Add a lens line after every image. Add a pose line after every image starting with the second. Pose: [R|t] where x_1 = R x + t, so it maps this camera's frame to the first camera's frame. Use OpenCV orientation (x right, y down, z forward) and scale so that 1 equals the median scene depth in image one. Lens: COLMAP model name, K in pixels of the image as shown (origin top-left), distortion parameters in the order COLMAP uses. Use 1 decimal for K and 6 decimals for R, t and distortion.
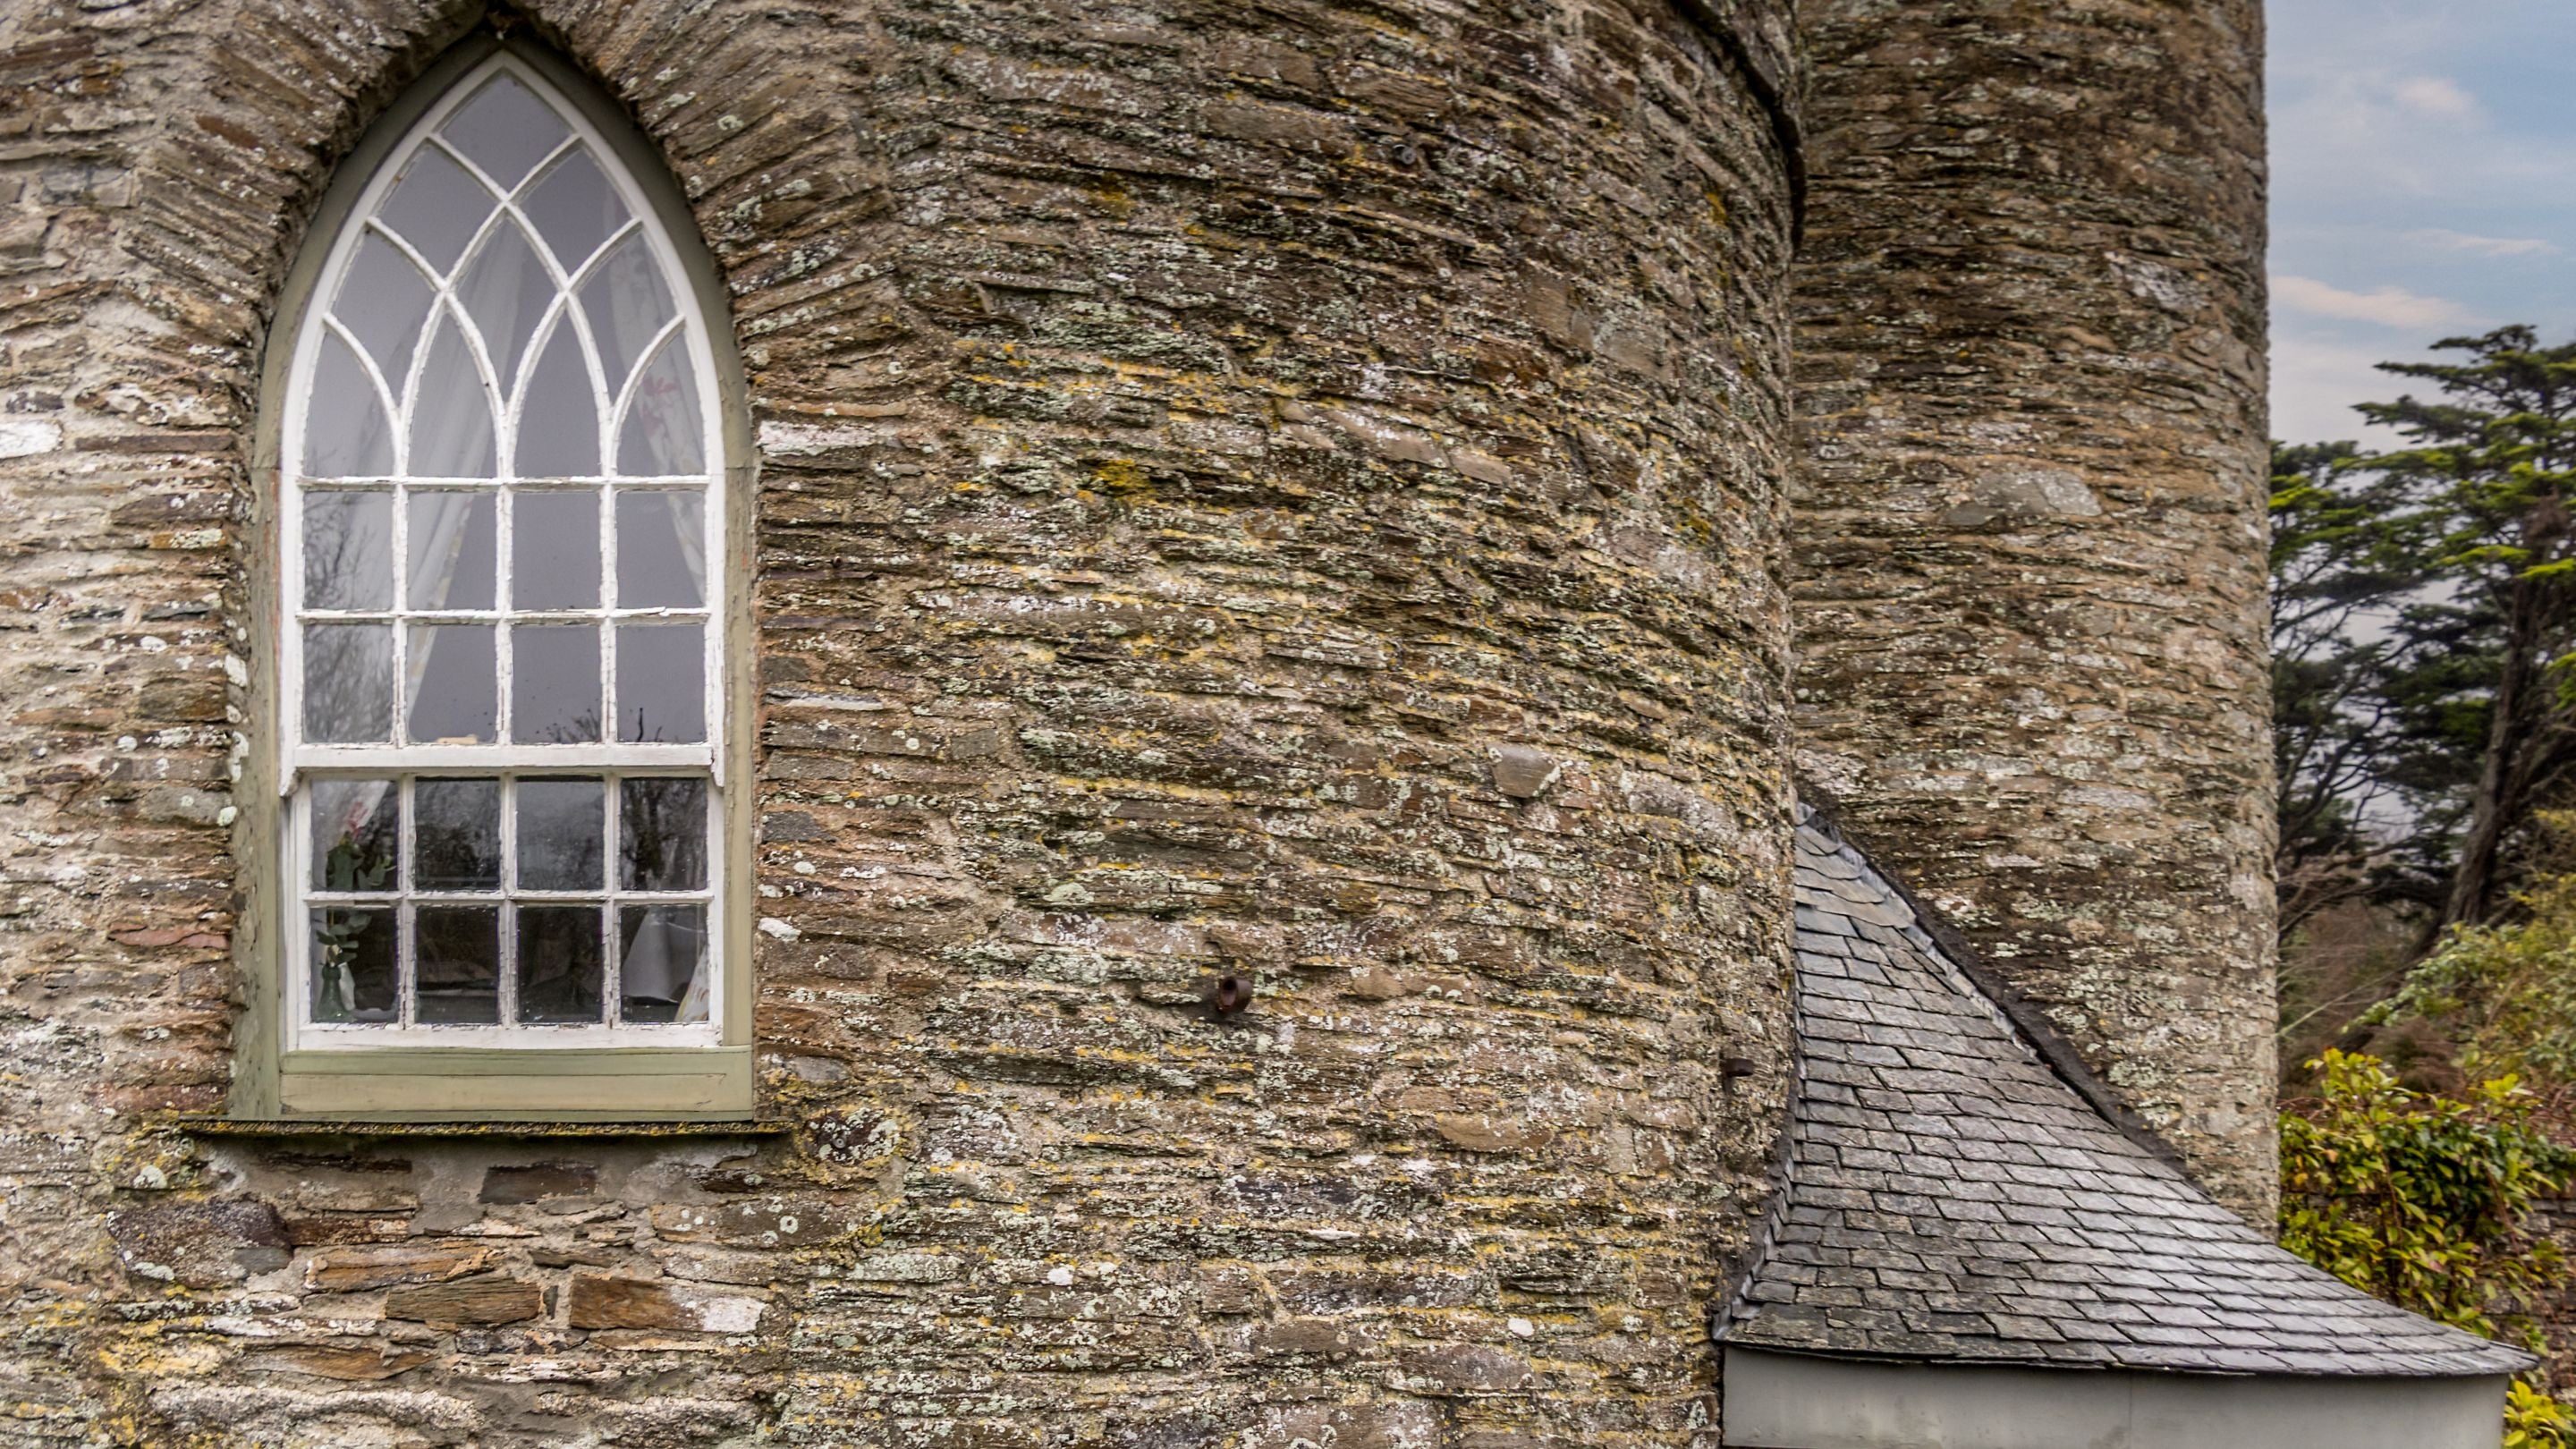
lens RADIAL K [[2653.1, 0, 866.2], [0, 2653.1, 1176.8], [0, 0, 1]] dist [-0.010674, -0.004019]
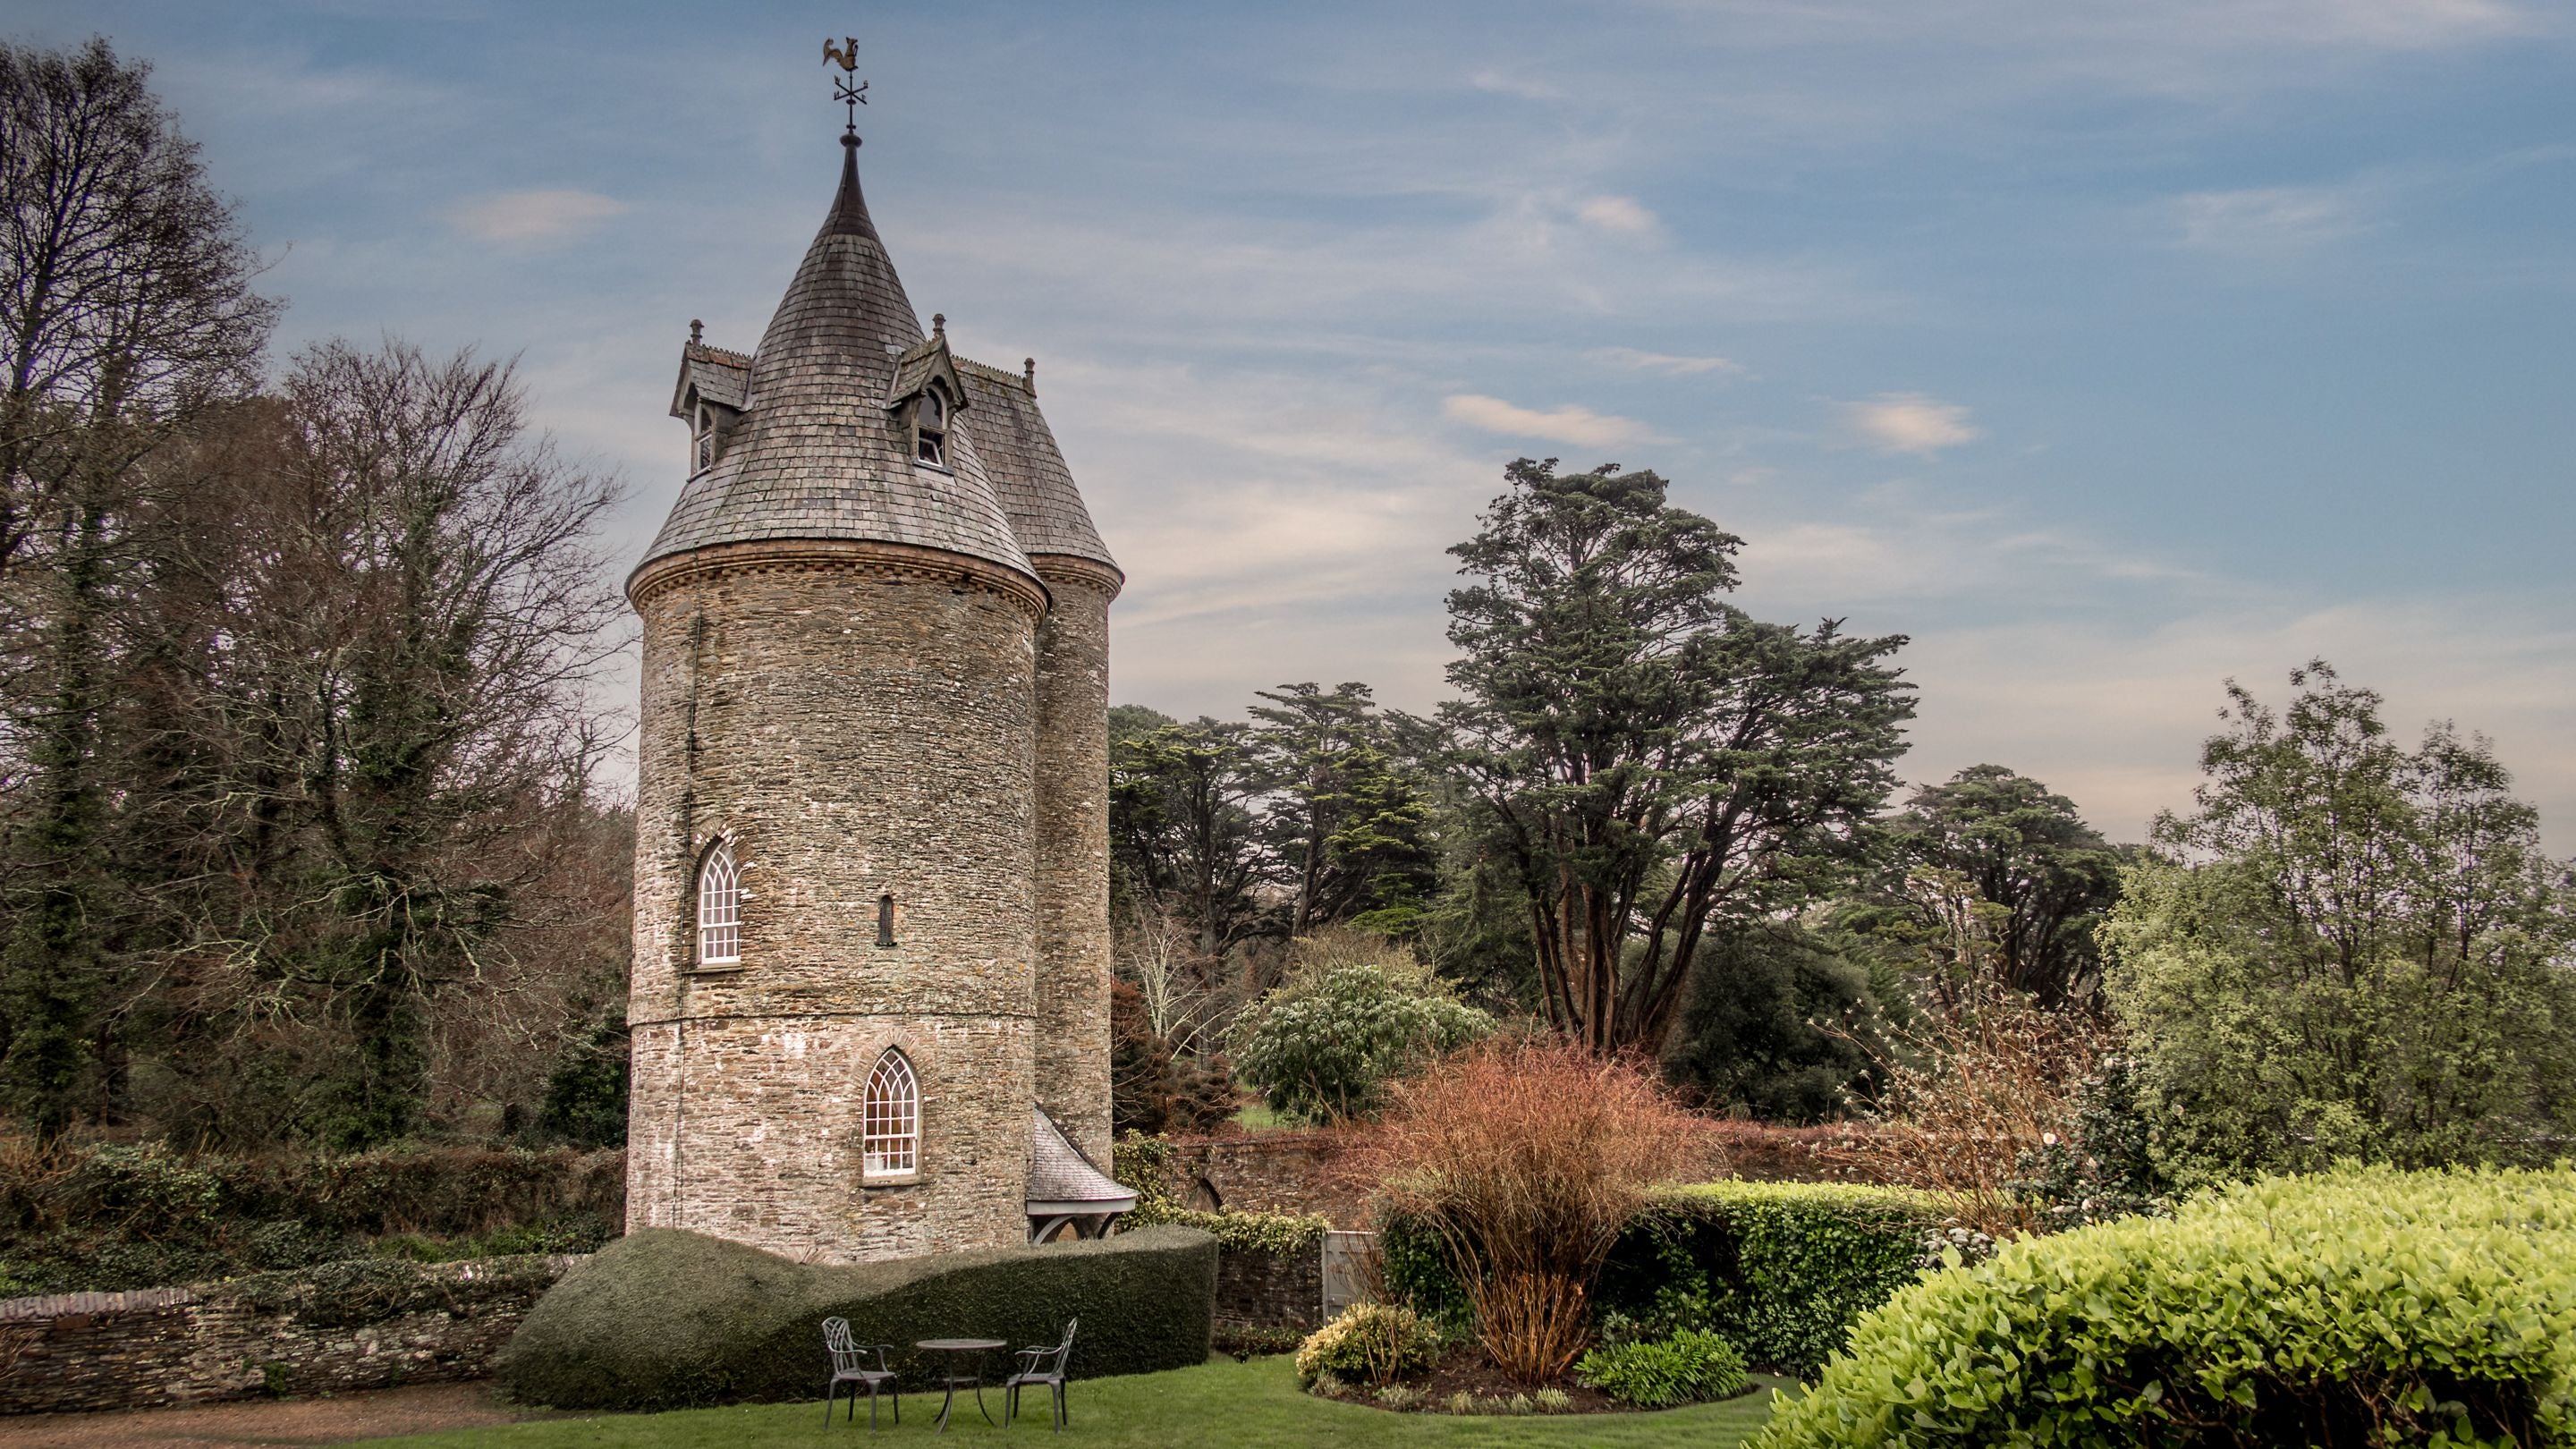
lens RADIAL K [[1802.9, 0, 1295.5], [0, 1802.9, 733.9], [0, 0, 1]] dist [0.003733, 0.008850]
pose [[0.872860, 0.064563, 0.483681, -1.470290], [0.021033, 0.985310, -0.169477, -0.334160], [-0.487517, 0.158102, 0.858680, -3.710596]]
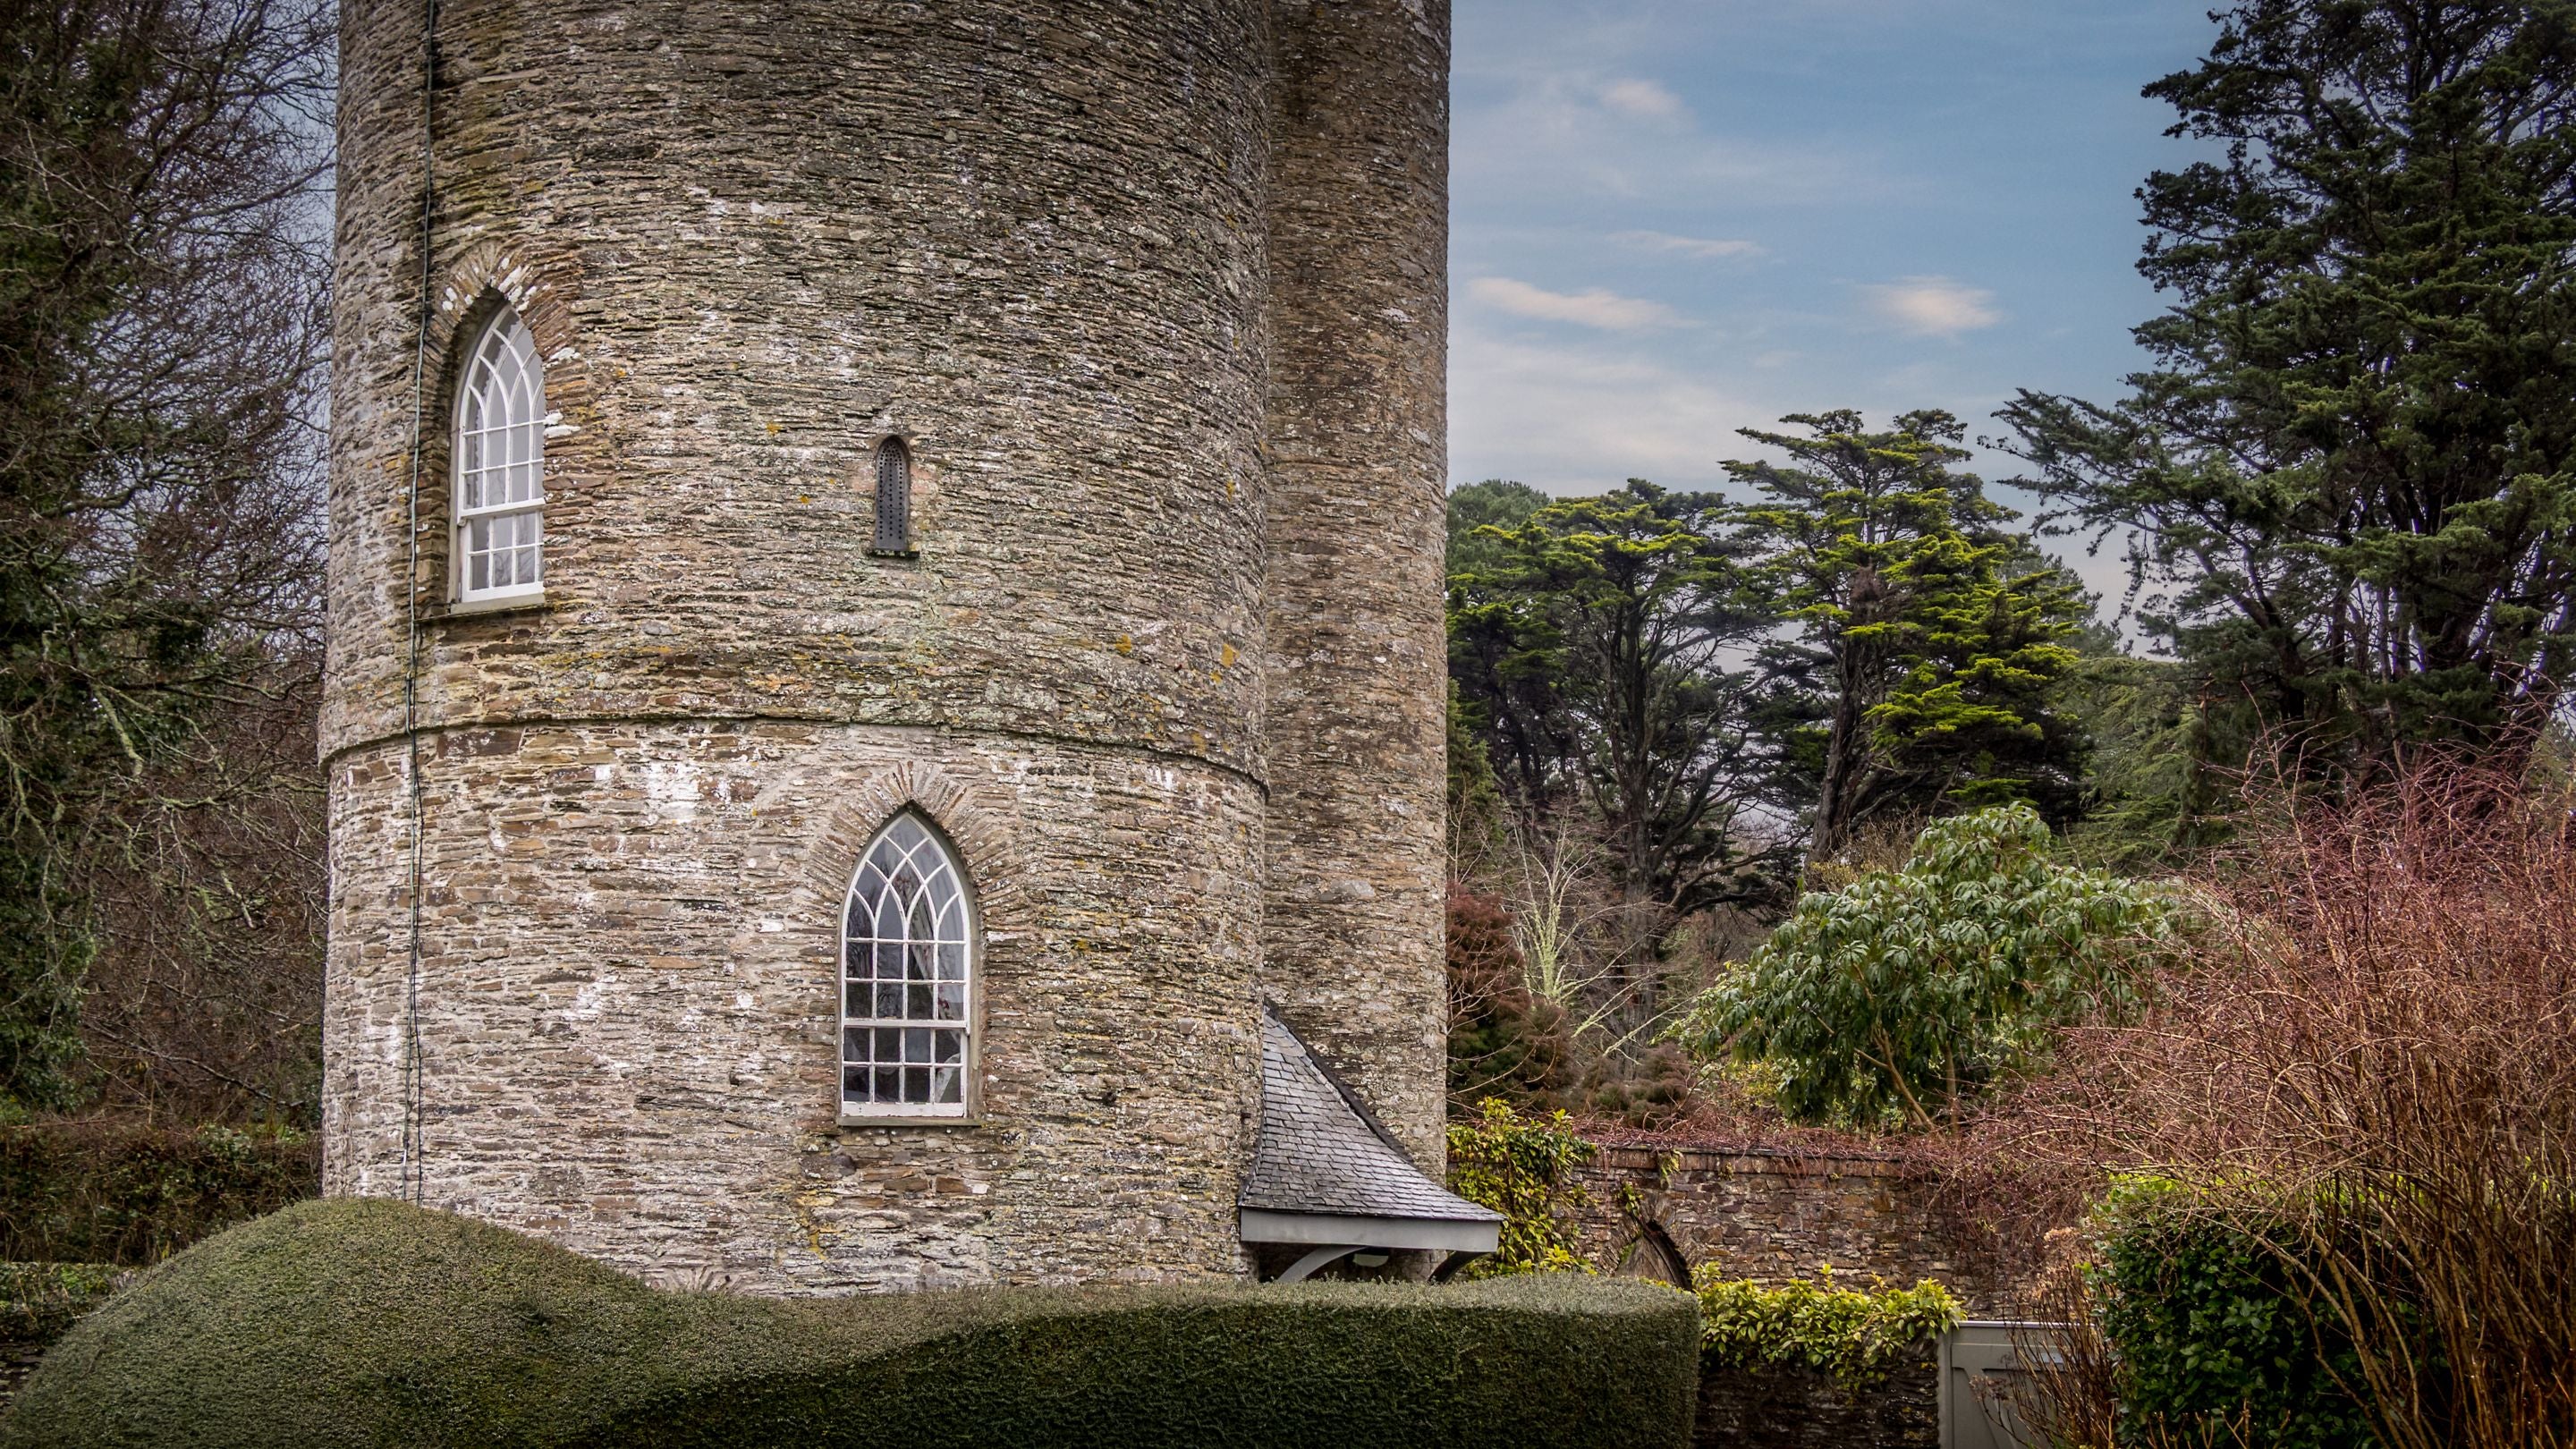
lens RADIAL K [[3172.1, 0, 1373.5], [0, 3172.1, 1017.5], [0, 0, 1]] dist [-0.018772, -0.029553]
pose [[0.927402, 0.024531, 0.373262, -0.876872], [-0.008770, 0.998999, -0.043866, 0.004165], [-0.373965, 0.037408, 0.926688, -2.376563]]
